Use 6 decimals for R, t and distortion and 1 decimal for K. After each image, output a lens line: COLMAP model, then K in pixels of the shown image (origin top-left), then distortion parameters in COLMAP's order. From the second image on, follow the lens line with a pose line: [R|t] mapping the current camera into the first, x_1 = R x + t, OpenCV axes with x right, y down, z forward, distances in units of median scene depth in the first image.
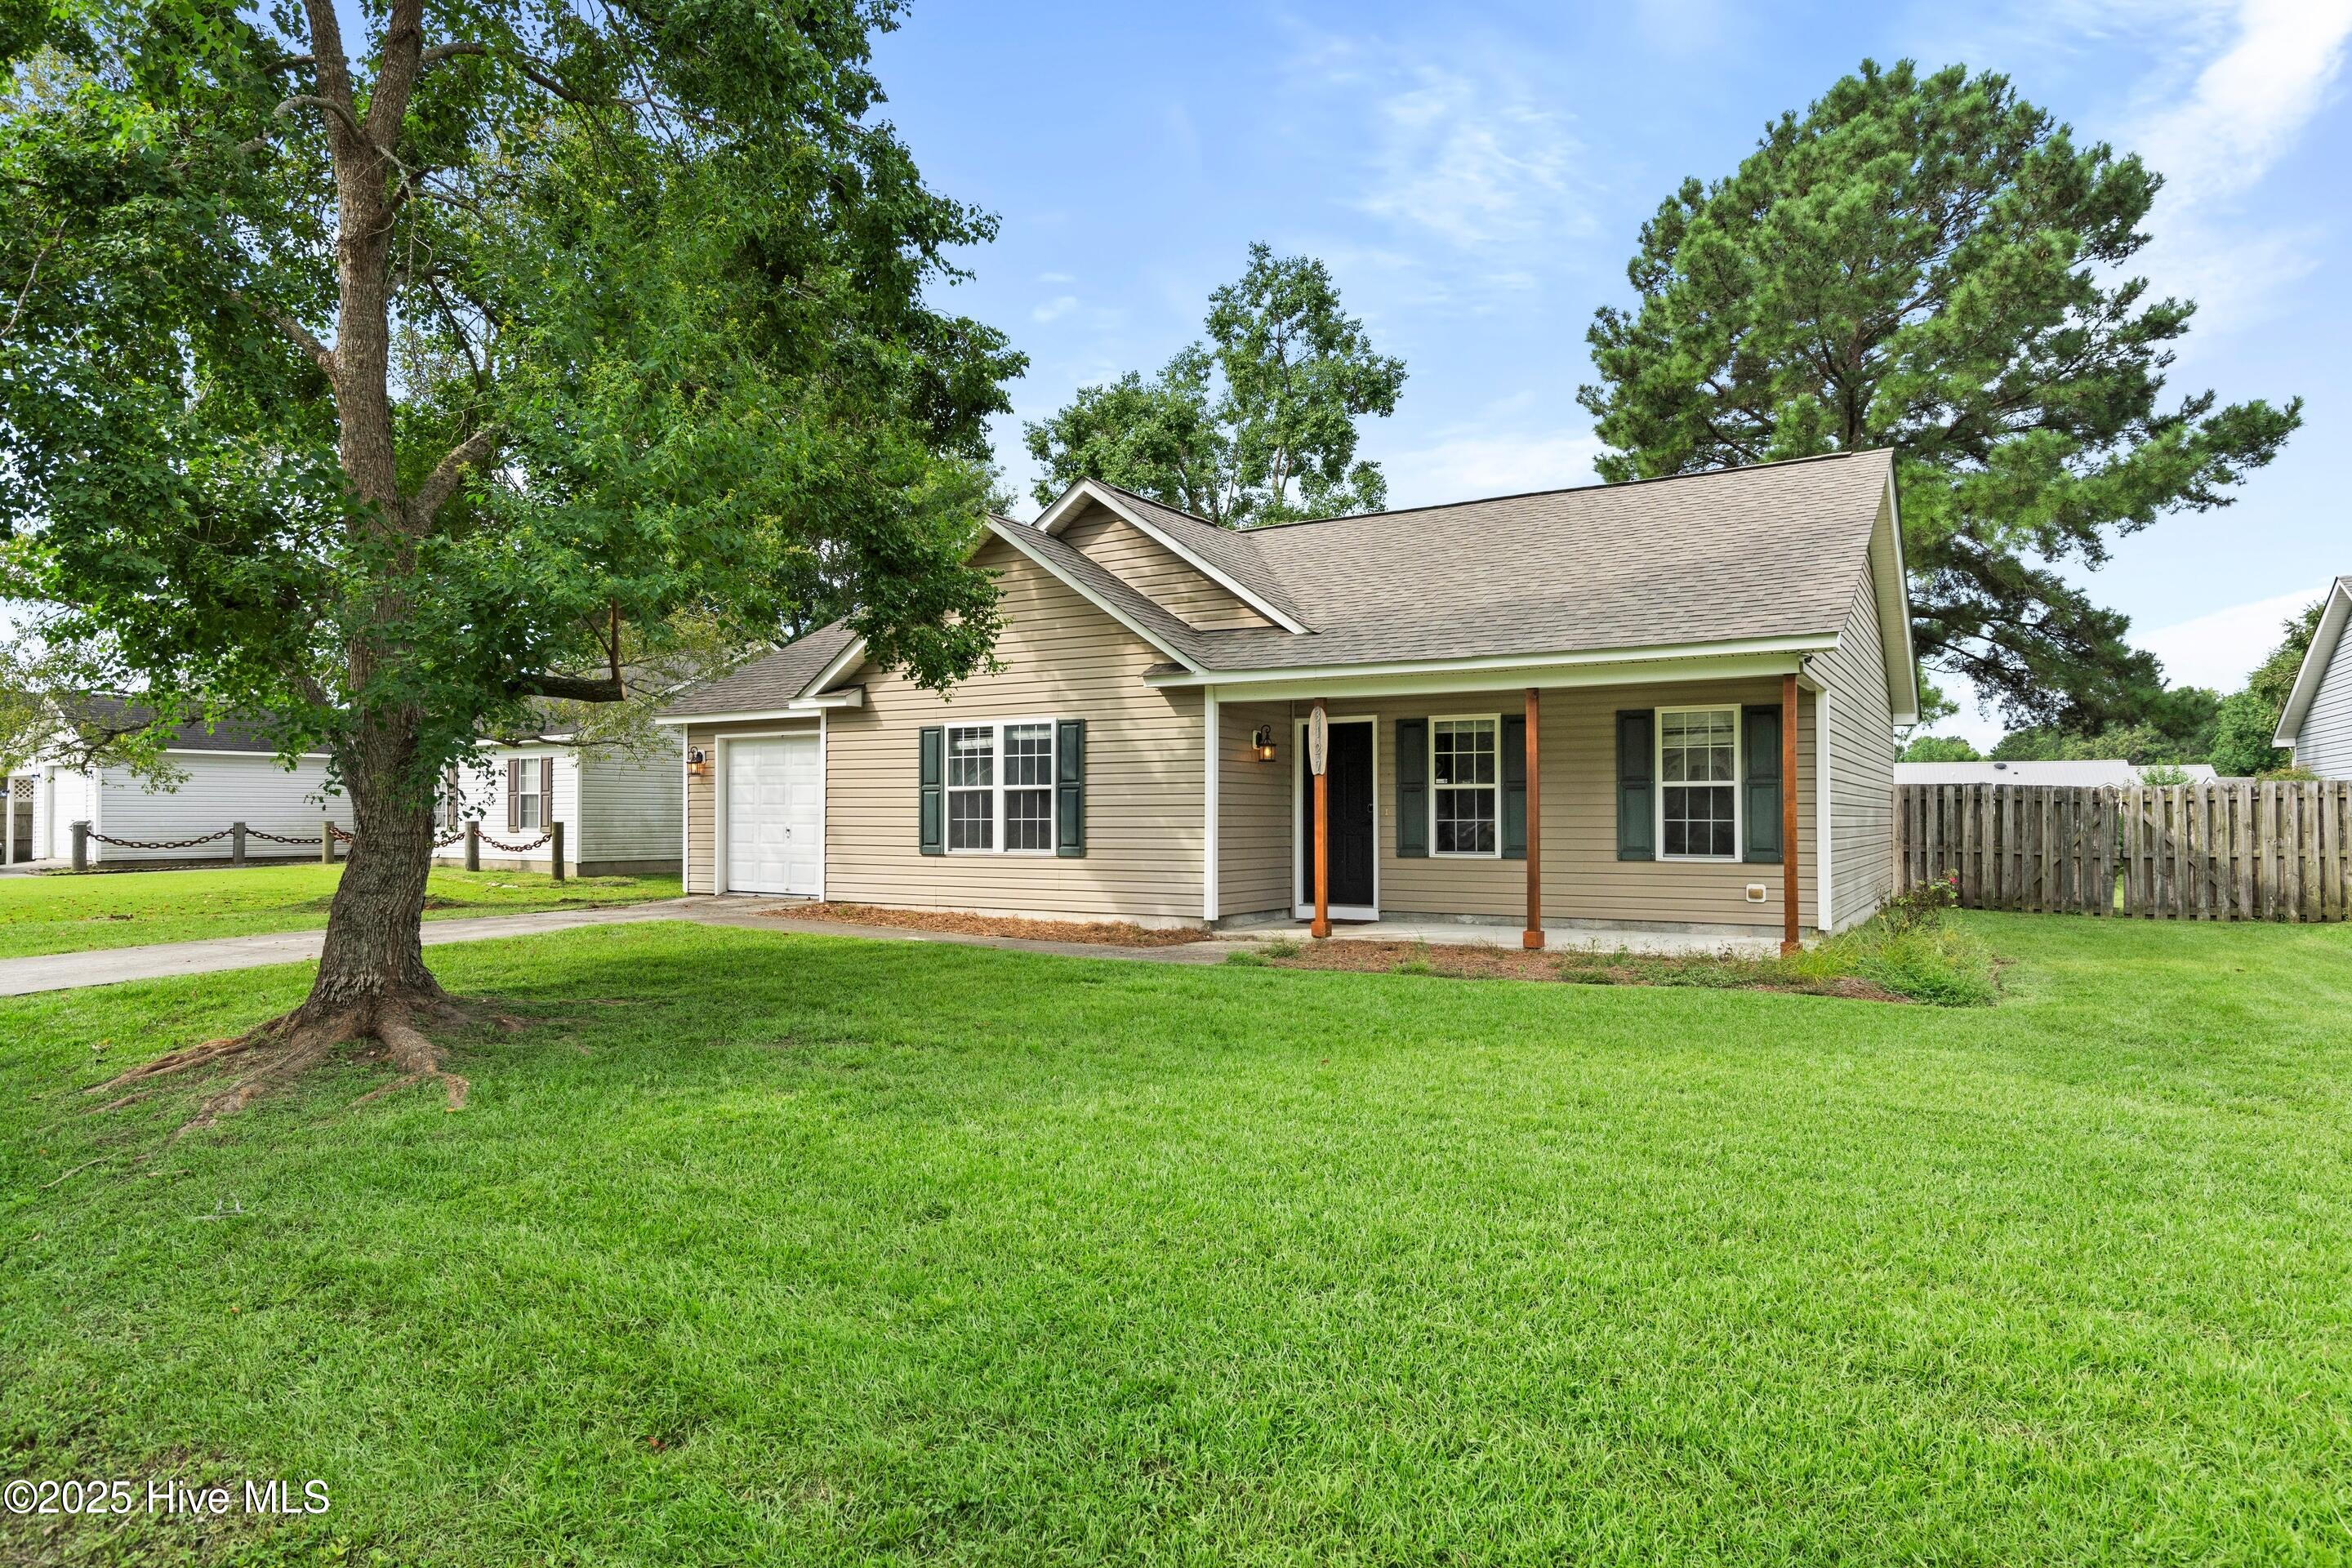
lens RADIAL K [[1297.0, 0, 1201.6], [0, 1297.0, 776.5], [0, 0, 1]] dist [0.019800, -0.003309]
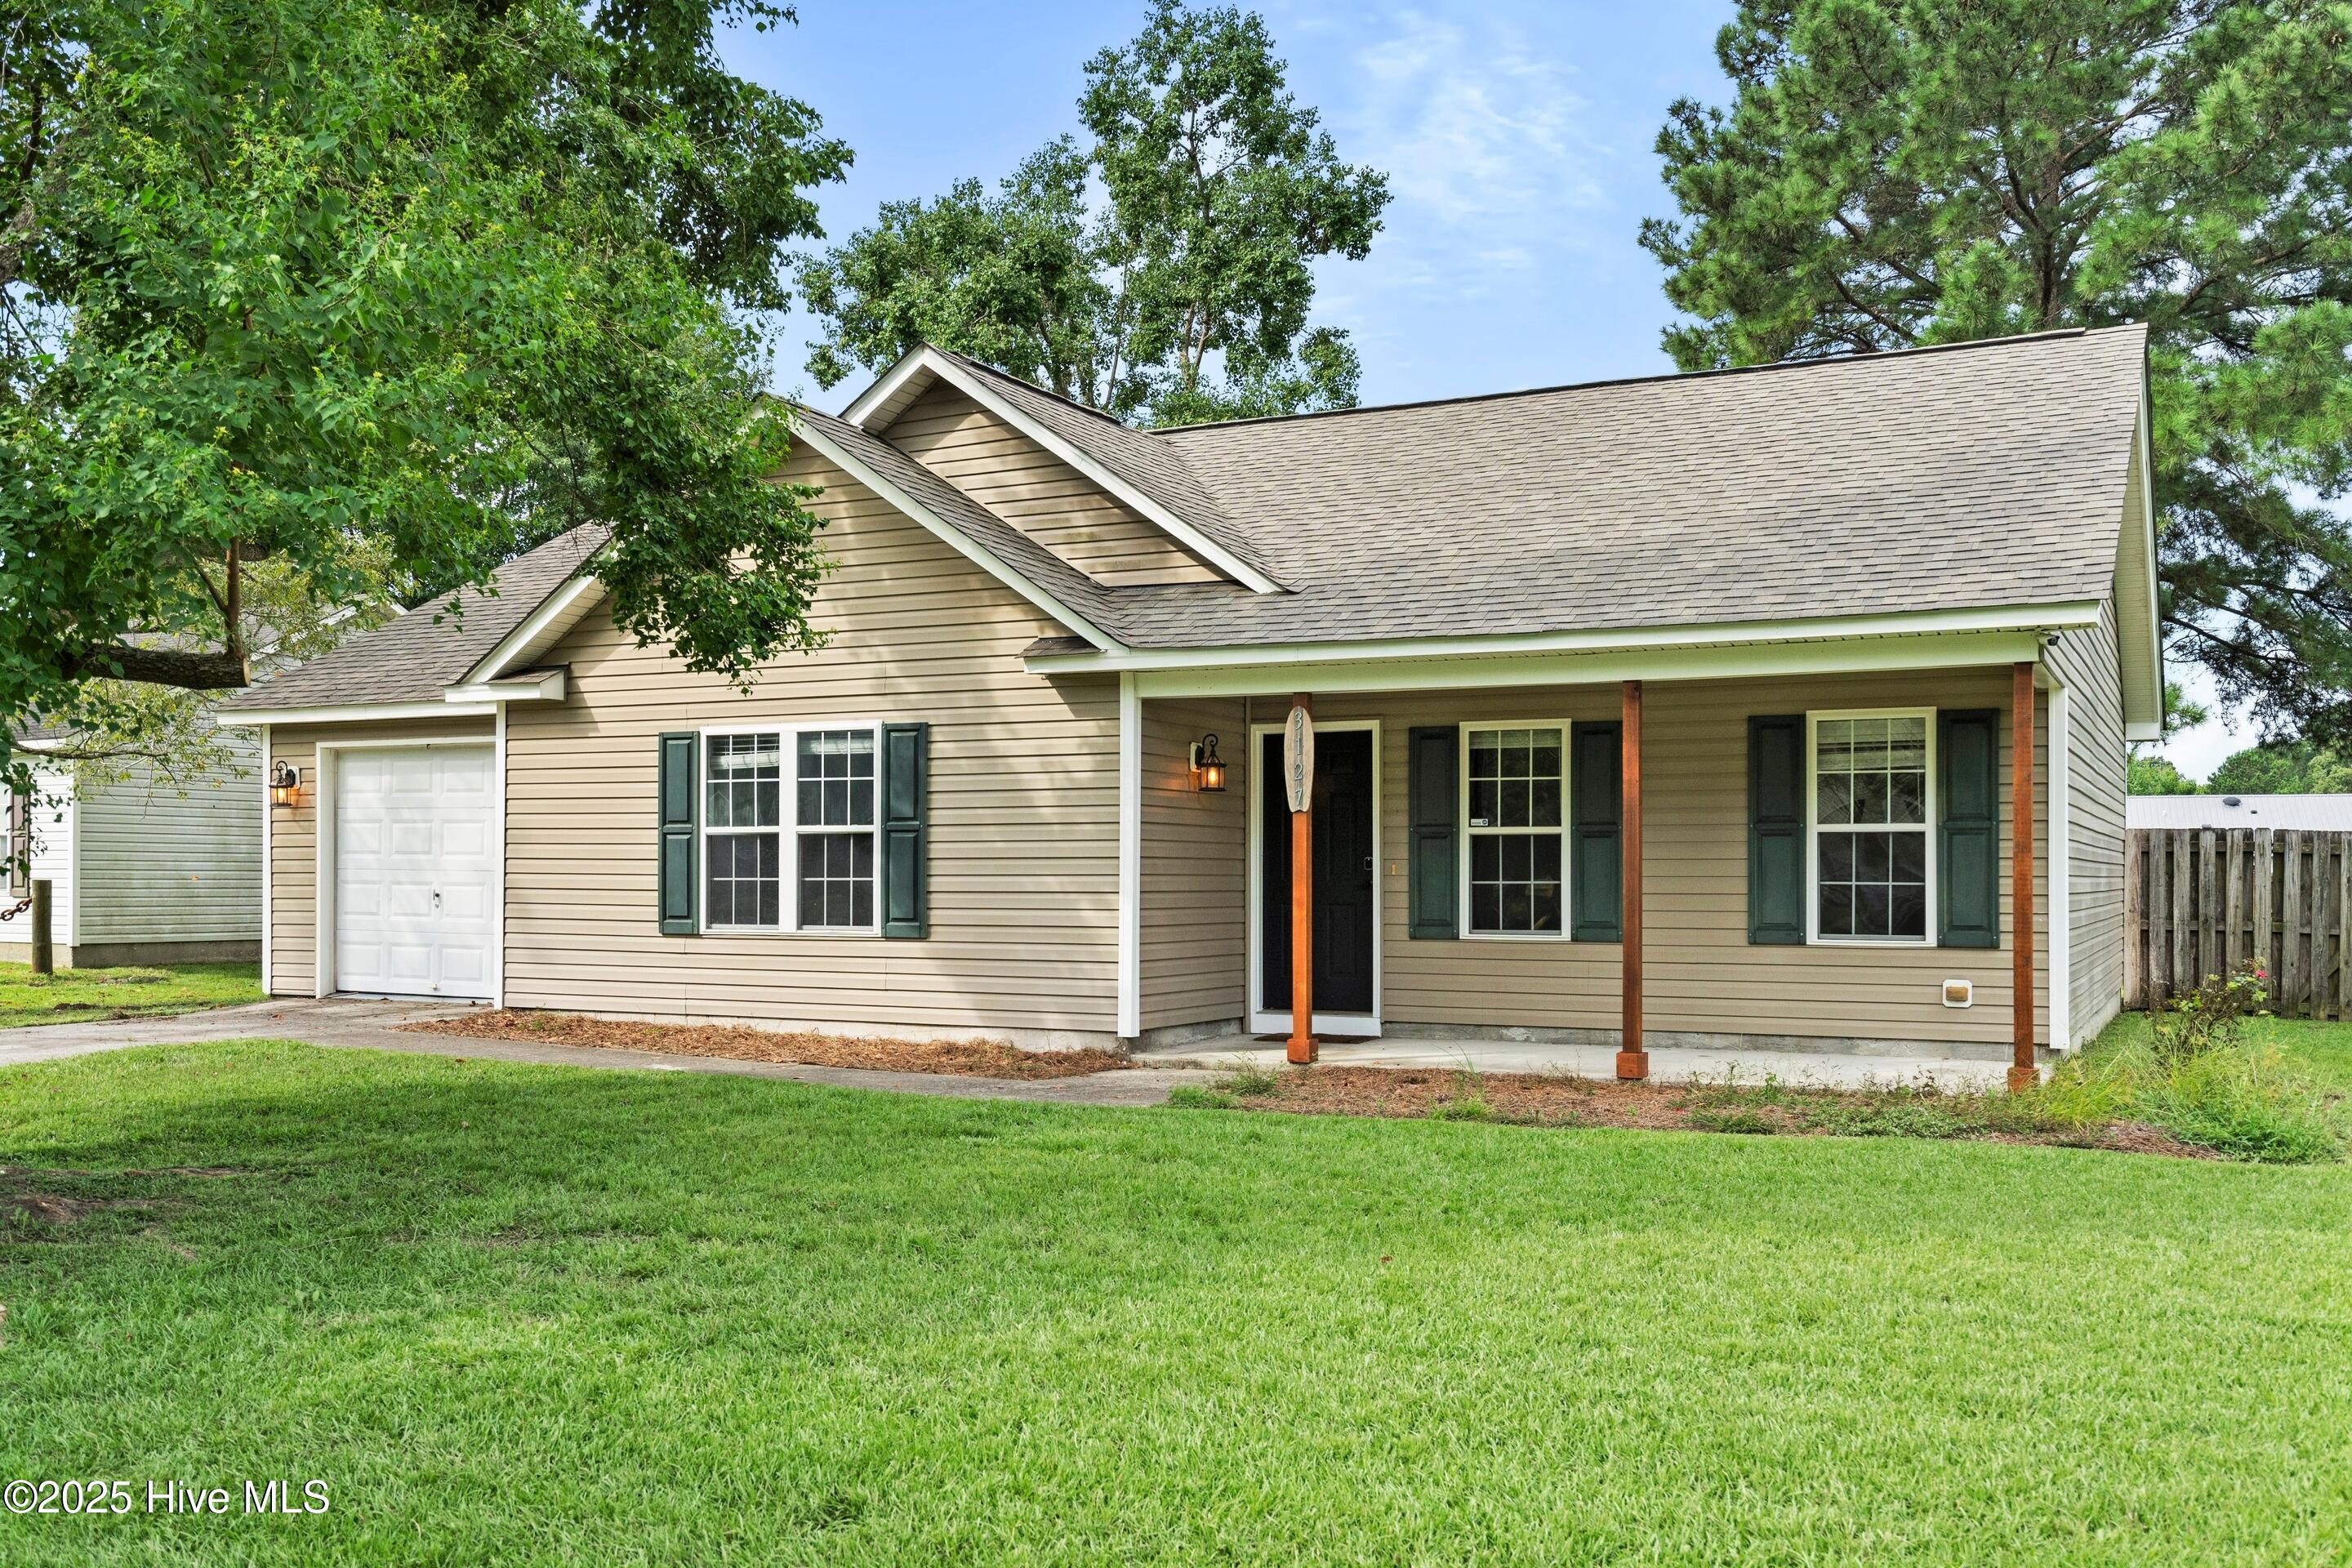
lens RADIAL K [[2002.6, 0, 1173.6], [0, 2002.6, 833.2], [0, 0, 1]] dist [0.014361, 0.002551]
pose [[0.997739, 0.003802, 0.067100, -0.034527], [-0.004504, 0.999937, 0.010305, -0.000438], [-0.067056, -0.010584, 0.997693, 0.008455]]
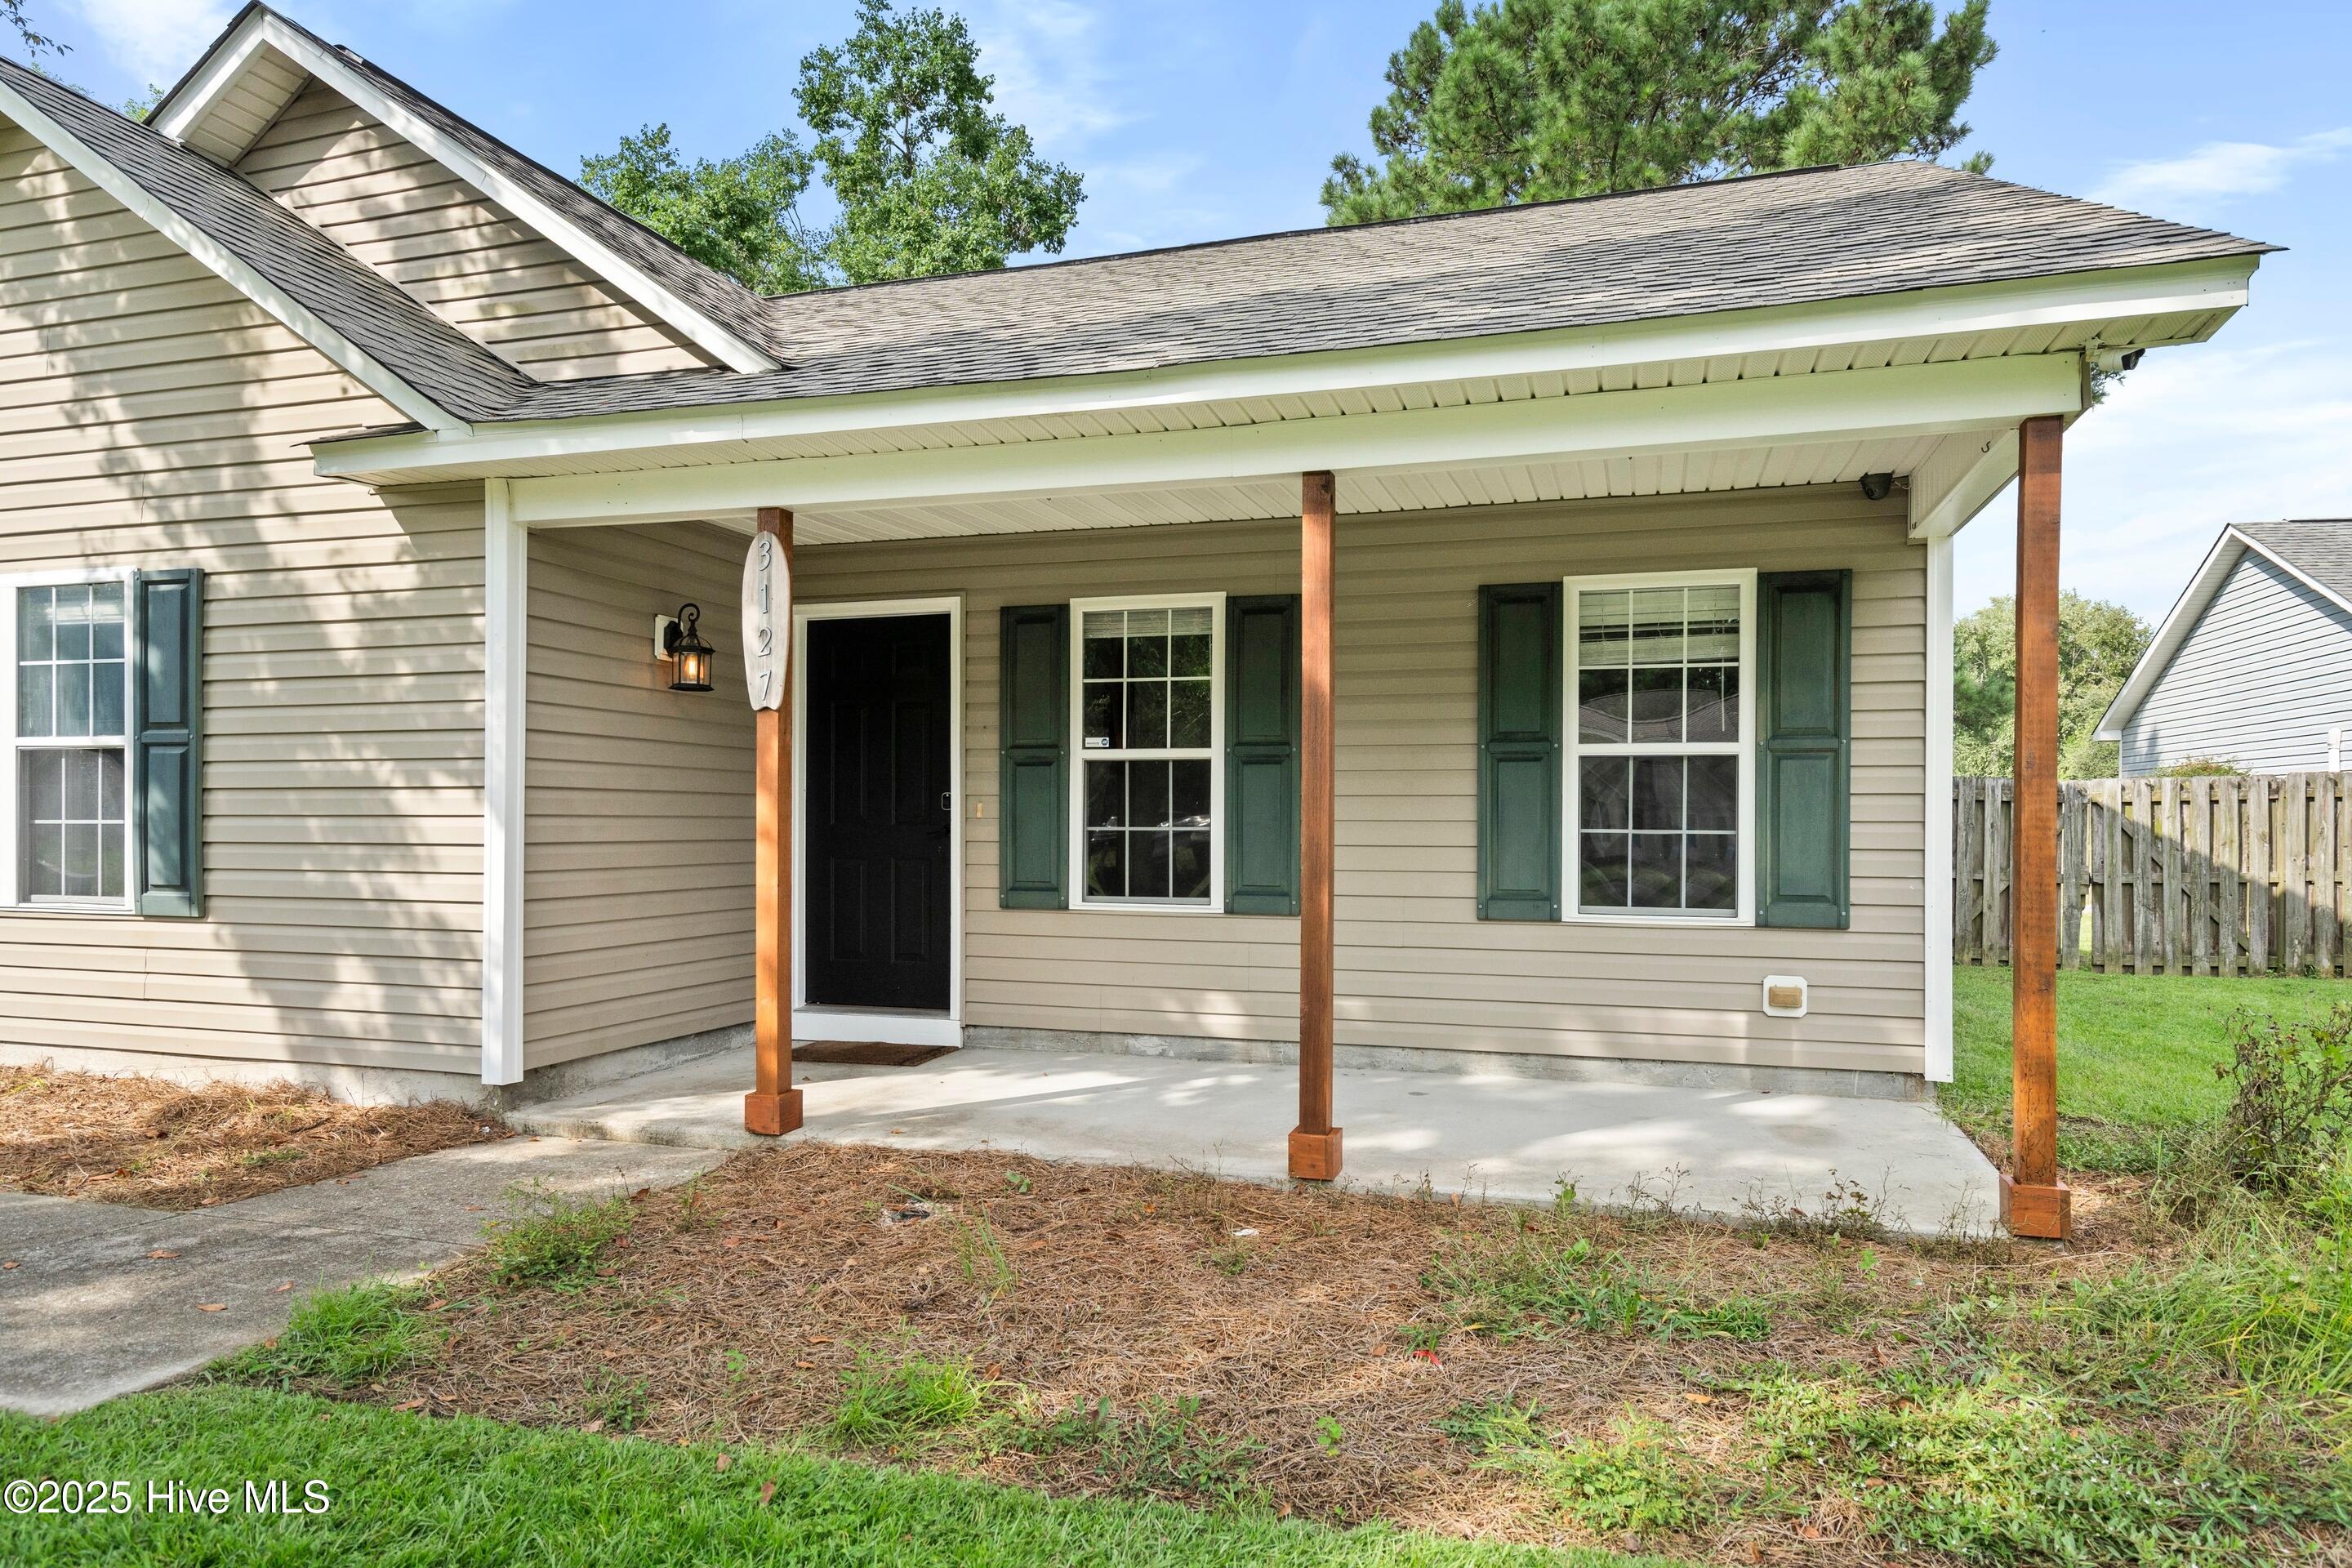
lens RADIAL K [[1429.3, 0, 1177.1], [0, 1429.3, 783.2], [0, 0, 1]] dist [-0.001167, -0.001301]
pose [[0.978115, 0.009653, 0.207841, 0.105710], [-0.010961, 0.999927, 0.005143, 0.014748], [-0.207776, -0.007308, 0.978149, 0.492650]]
